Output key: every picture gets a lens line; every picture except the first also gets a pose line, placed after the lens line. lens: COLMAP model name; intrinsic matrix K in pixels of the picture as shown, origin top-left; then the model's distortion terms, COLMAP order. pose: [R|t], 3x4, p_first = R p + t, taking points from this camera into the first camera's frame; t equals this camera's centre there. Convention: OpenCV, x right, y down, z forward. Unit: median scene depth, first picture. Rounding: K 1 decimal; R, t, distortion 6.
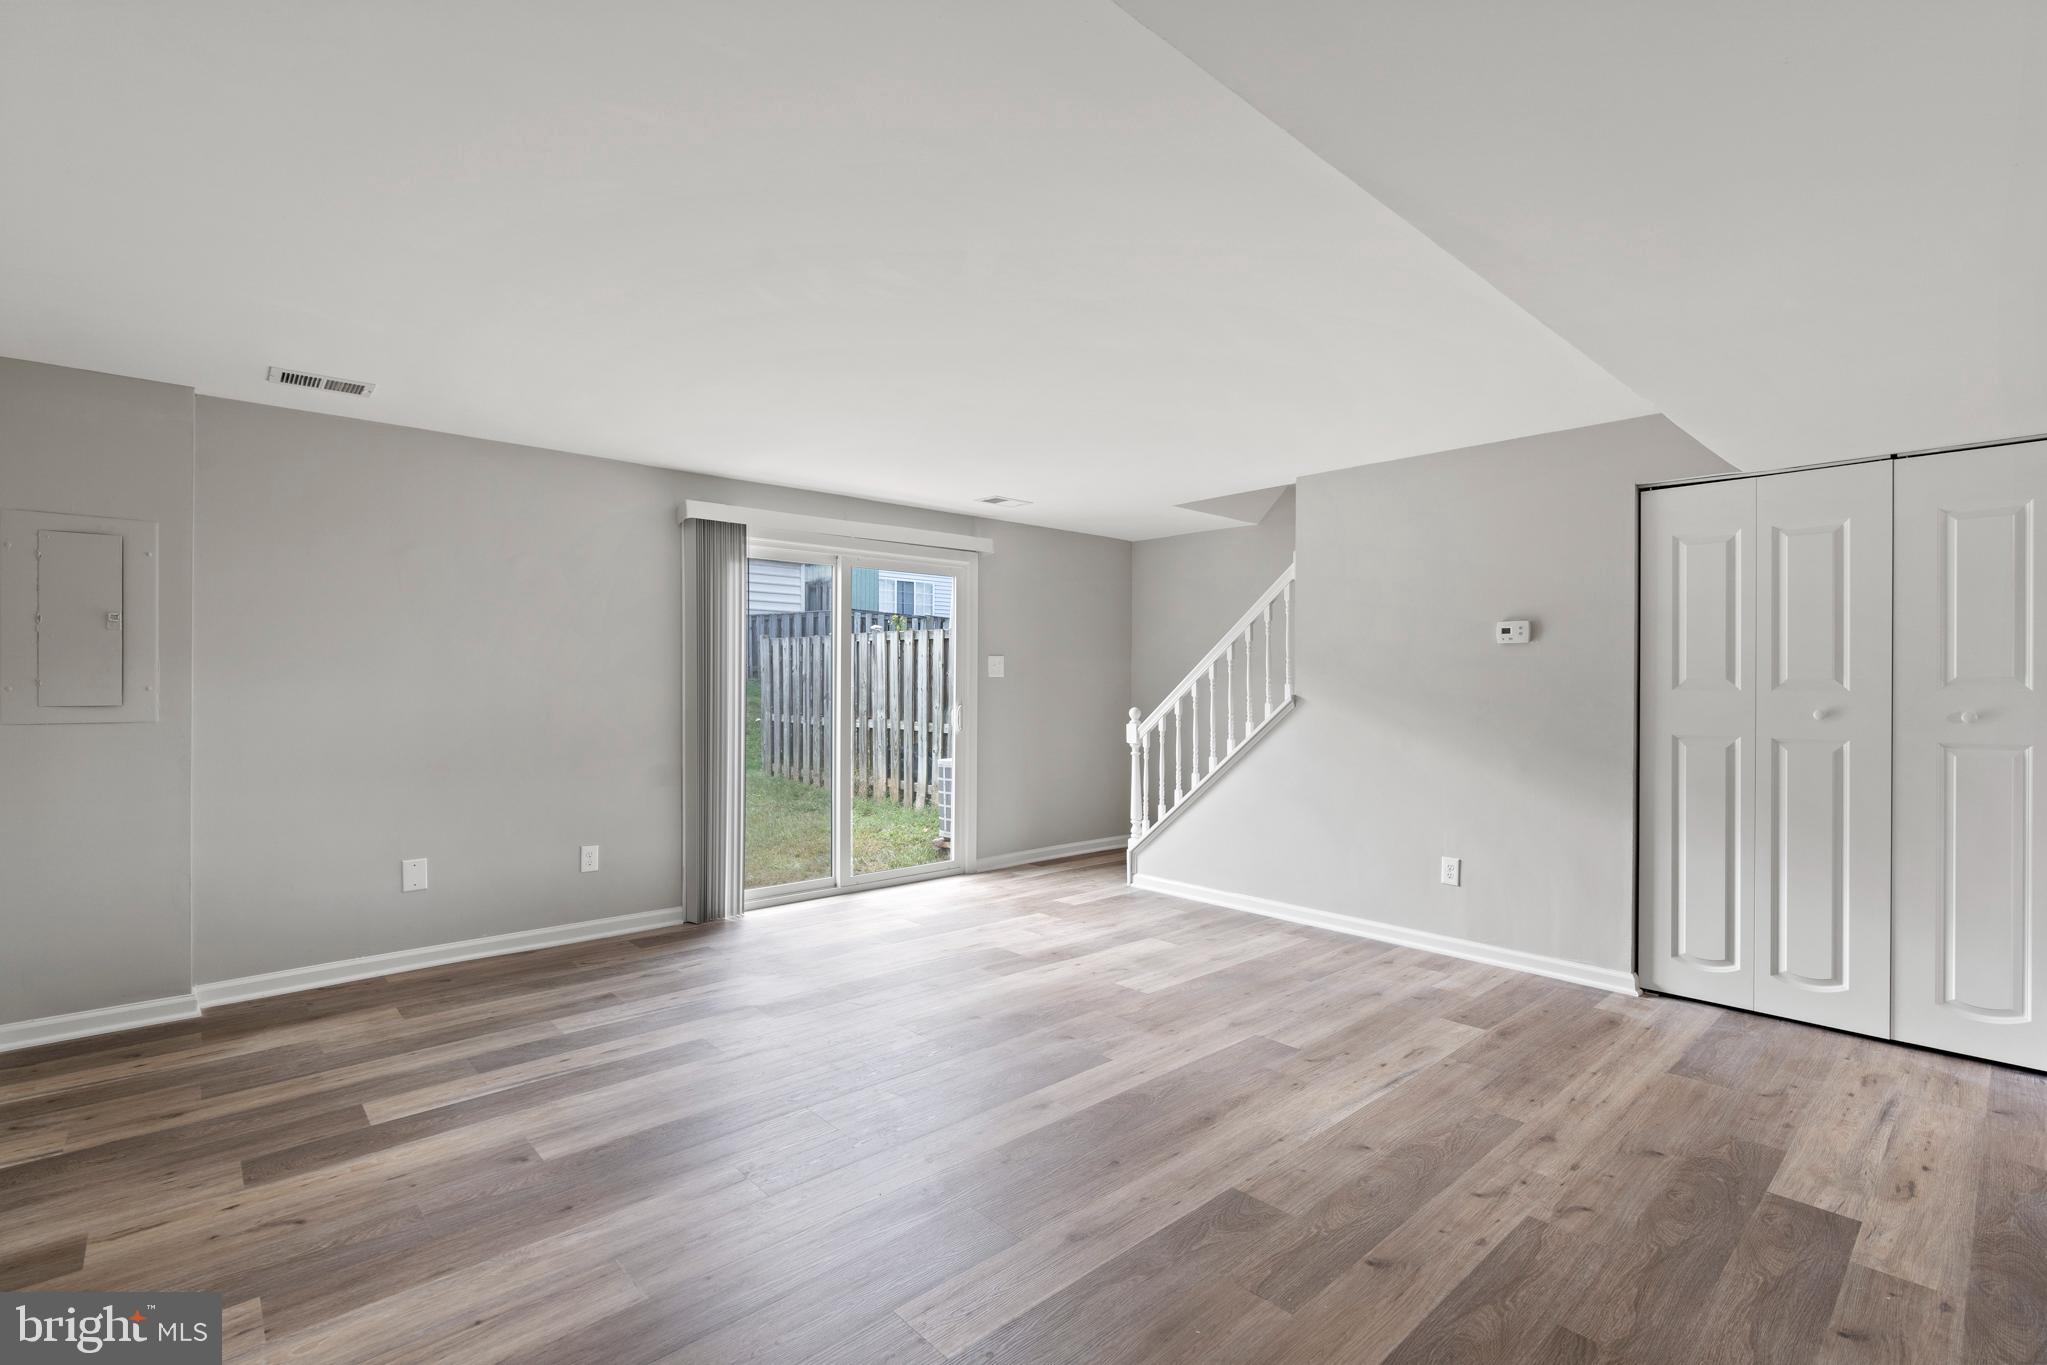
lens RADIAL K [[922.6, 0, 1041.8], [0, 922.6, 731.1], [0, 0, 1]] dist [-0.009834, 0.002947]
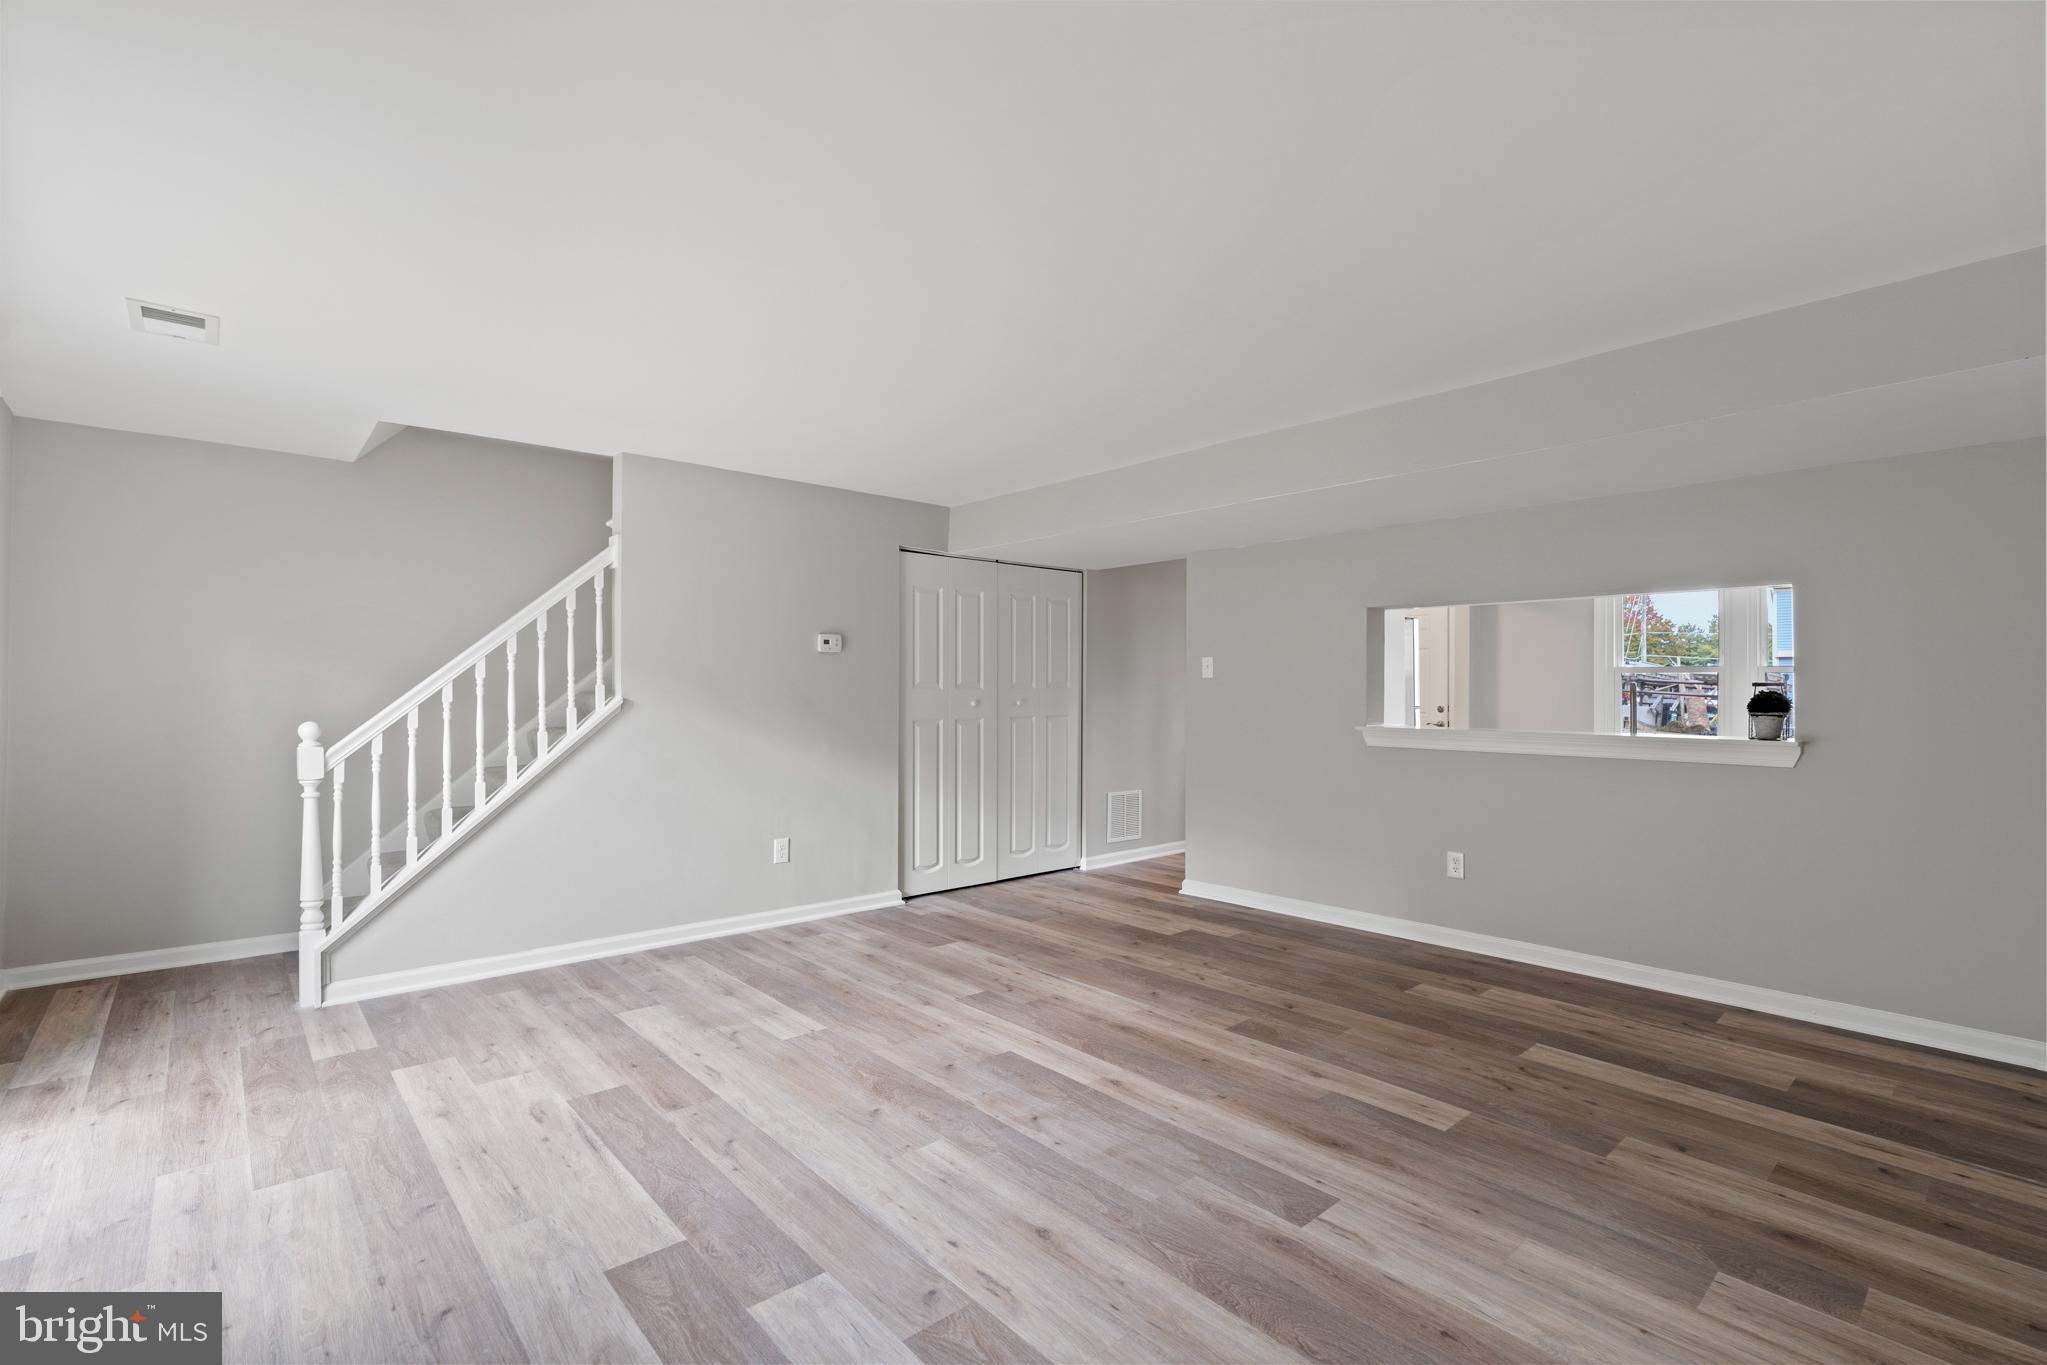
lens RADIAL K [[922.6, 0, 1012.6], [0, 922.6, 694.0], [0, 0, 1]] dist [-0.009834, 0.002947]
pose [[0.034379, -0.011462, 0.999343, -0.828786], [0.046825, 0.998855, 0.009846, -0.045680], [-0.998311, 0.046456, 0.034877, 0.824593]]
